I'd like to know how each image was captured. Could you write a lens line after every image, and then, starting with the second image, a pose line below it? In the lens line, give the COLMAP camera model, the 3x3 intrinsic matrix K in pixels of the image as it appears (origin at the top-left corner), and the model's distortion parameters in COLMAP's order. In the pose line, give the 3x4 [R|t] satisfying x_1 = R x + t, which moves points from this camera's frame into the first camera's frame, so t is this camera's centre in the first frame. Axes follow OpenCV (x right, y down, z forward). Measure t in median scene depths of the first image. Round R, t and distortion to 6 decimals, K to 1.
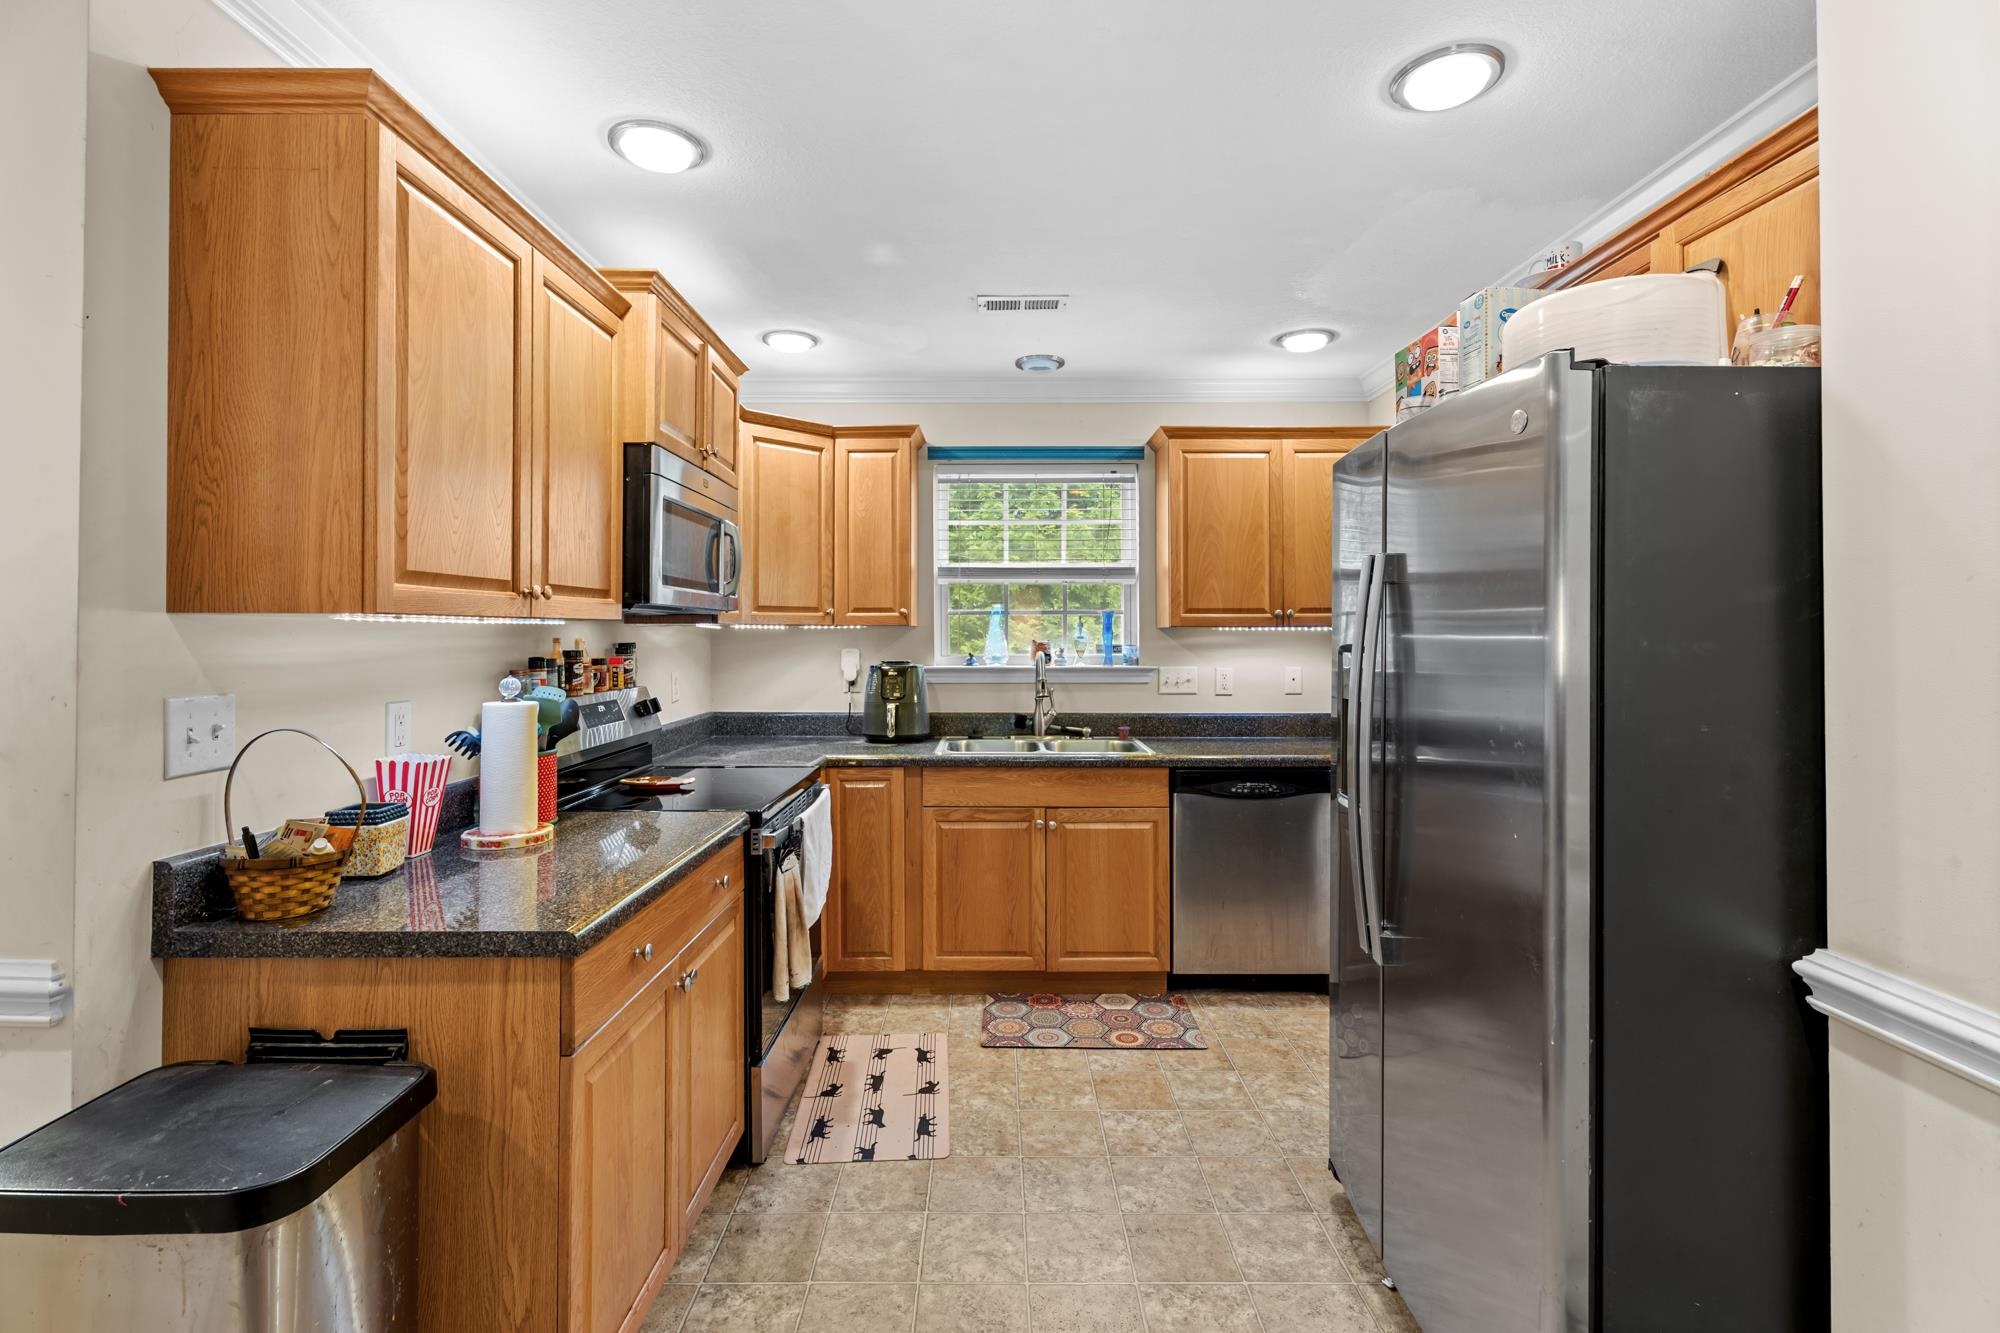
lens RADIAL K [[889.3, 0, 969.7], [0, 889.3, 630.0], [0, 0, 1]] dist [-0.001274, -0.000109]
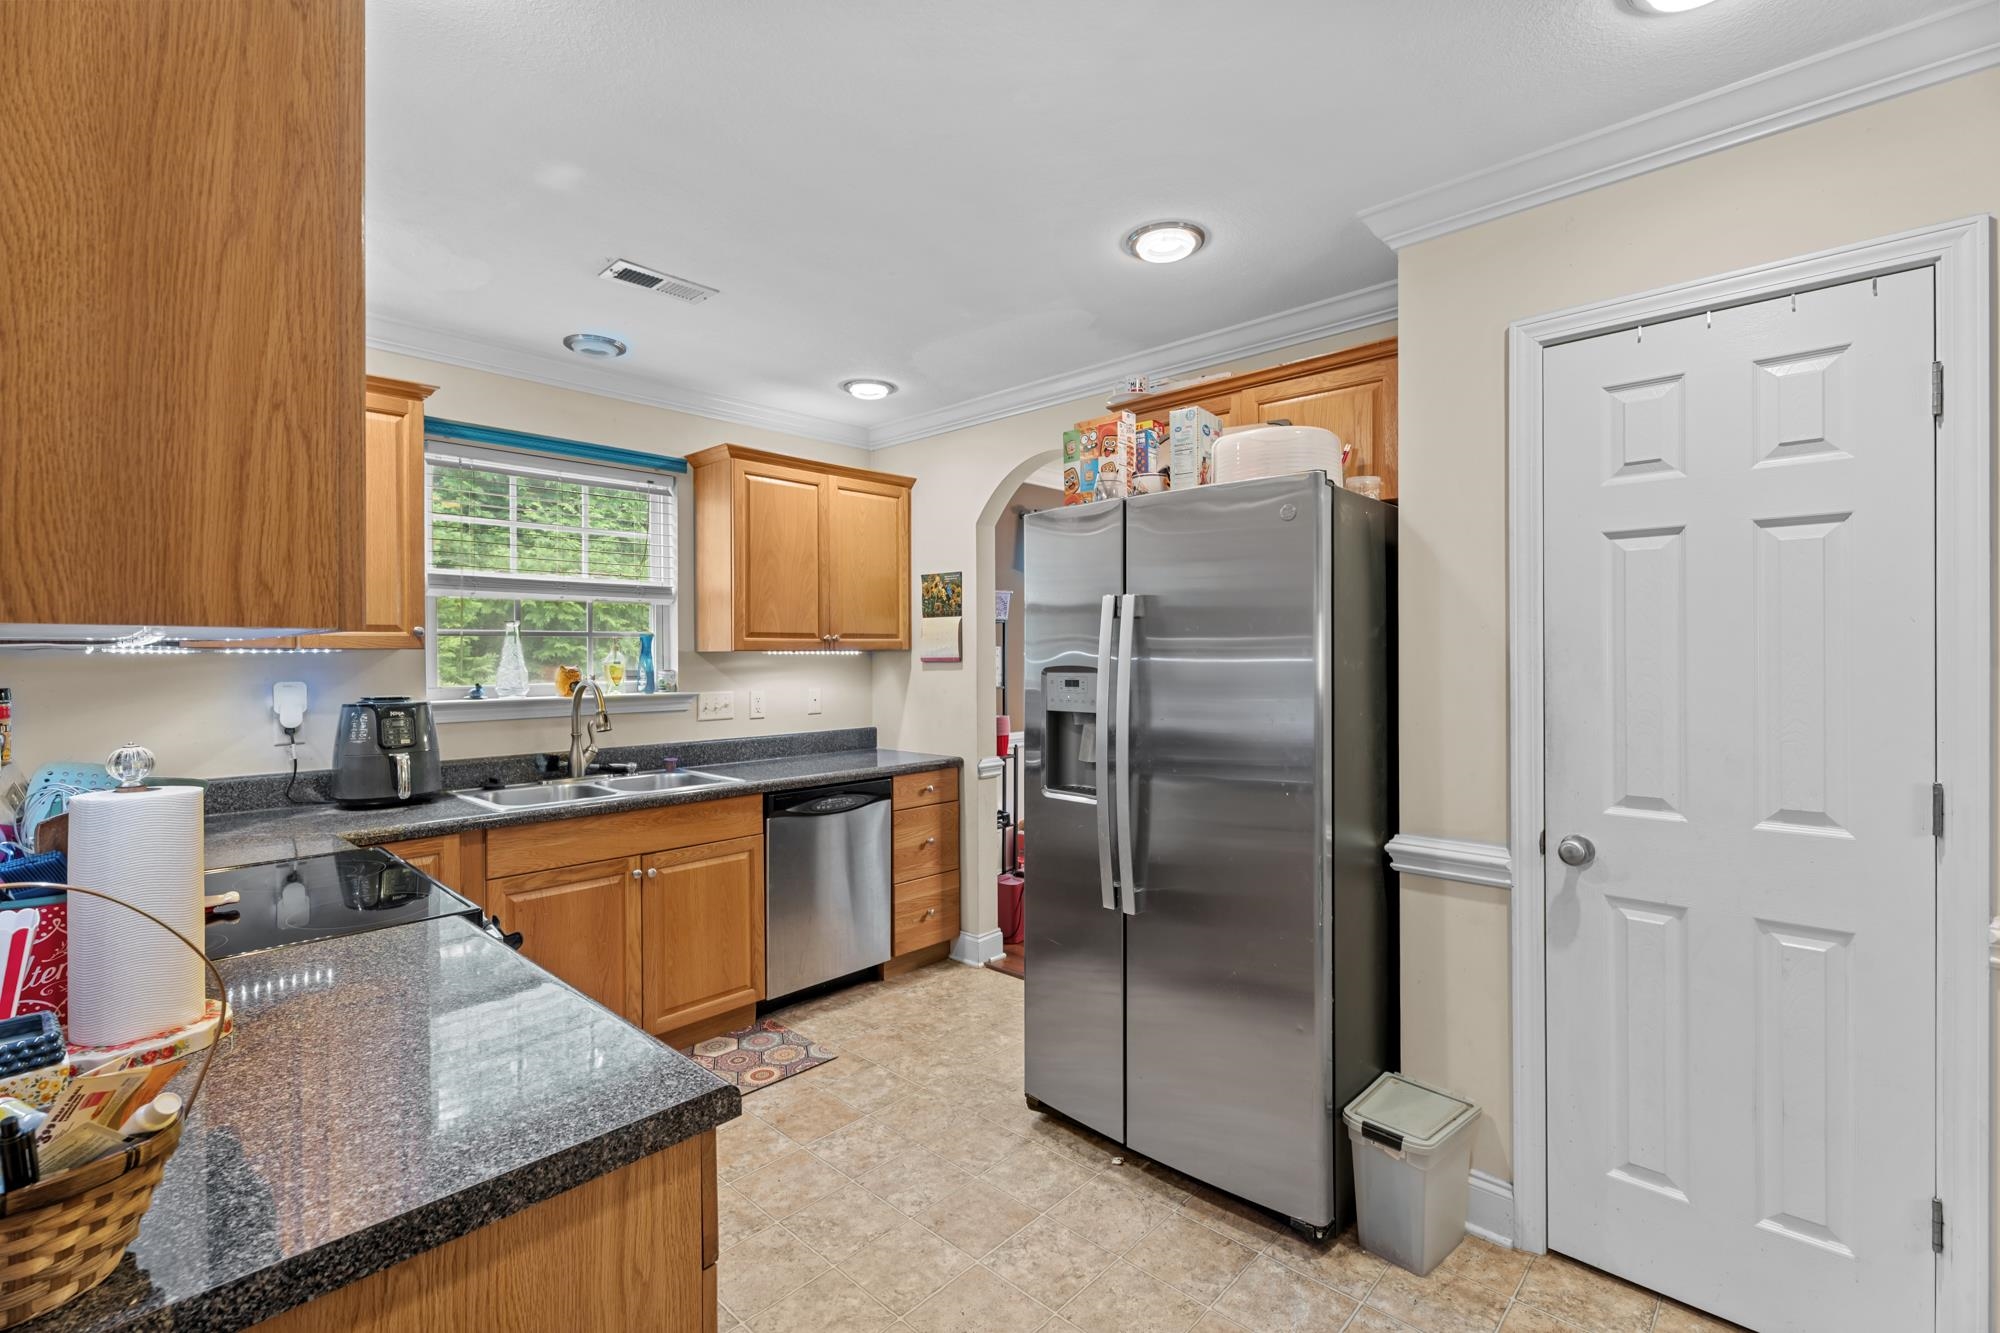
lens RADIAL K [[889.3, 0, 983.4], [0, 889.3, 659.3], [0, 0, 1]] dist [-0.001274, -0.000109]
pose [[0.681266, -0.007366, 0.731999, -0.329585], [0.002147, 0.999965, 0.008065, -0.001656], [-0.732033, -0.003923, 0.681258, 0.148157]]
